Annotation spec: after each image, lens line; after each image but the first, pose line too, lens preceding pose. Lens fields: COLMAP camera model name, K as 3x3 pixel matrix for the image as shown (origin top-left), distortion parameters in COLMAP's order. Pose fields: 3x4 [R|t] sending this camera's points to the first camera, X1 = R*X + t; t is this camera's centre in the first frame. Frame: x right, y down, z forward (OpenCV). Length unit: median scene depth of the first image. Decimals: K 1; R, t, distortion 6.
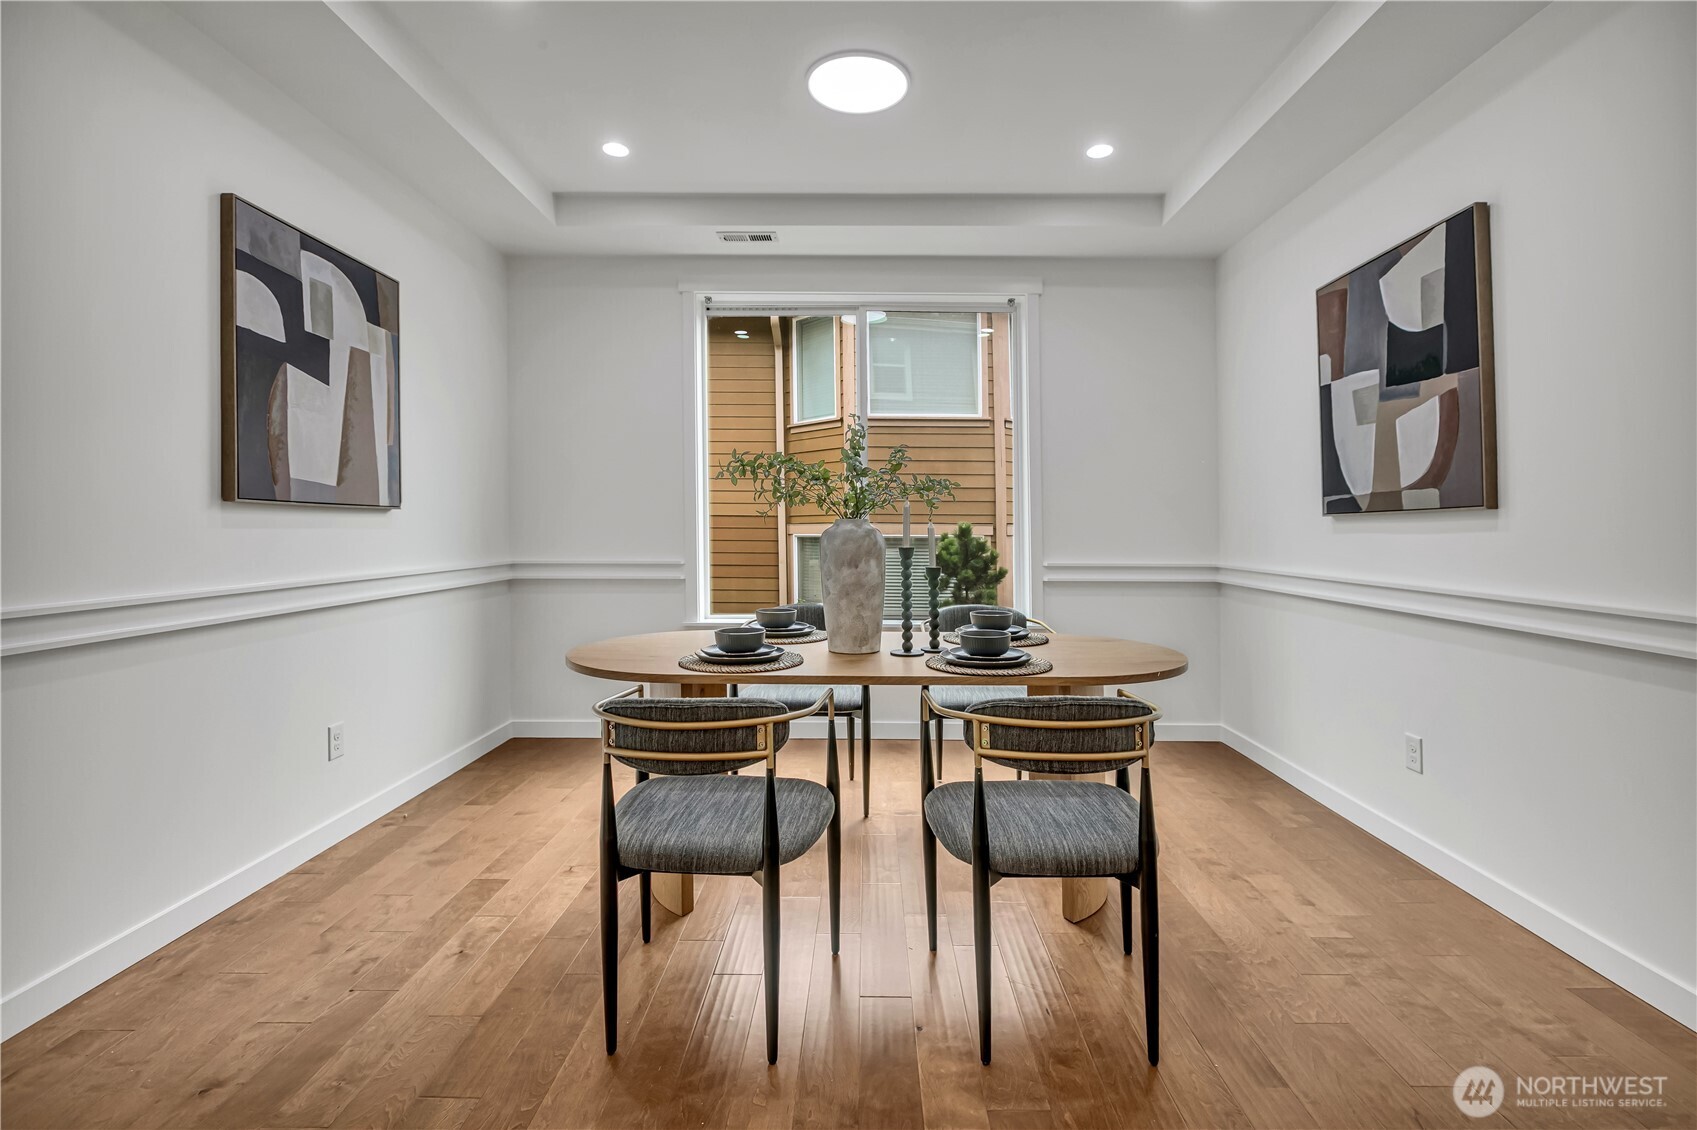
lens RADIAL K [[780.7, 0, 851.5], [0, 780.7, 517.3], [0, 0, 1]] dist [0.001477, -0.000327]
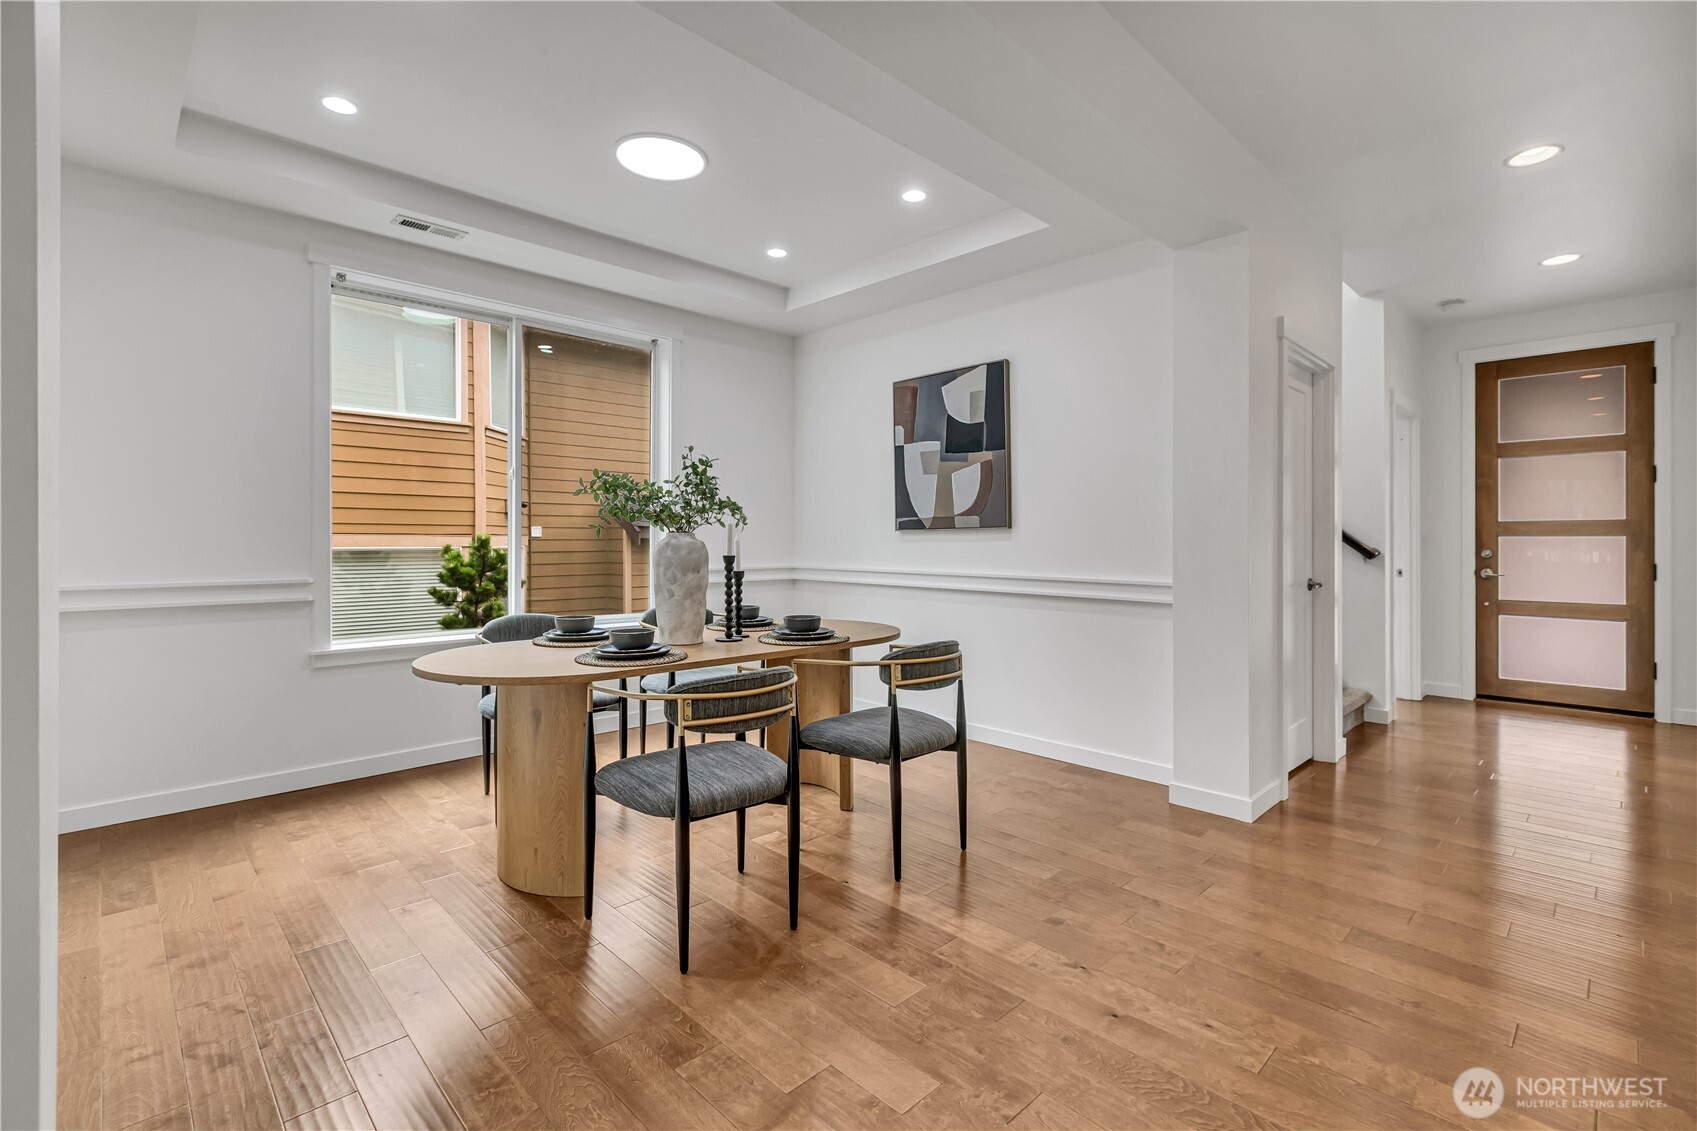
lens RADIAL K [[780.7, 0, 852.0], [0, 780.7, 530.4], [0, 0, 1]] dist [0.001477, -0.000327]
pose [[0.708380, 0.004893, 0.705814, -0.609888], [-0.007636, 0.999971, 0.000730, -0.003852], [-0.705790, -0.005907, 0.708396, -0.026415]]
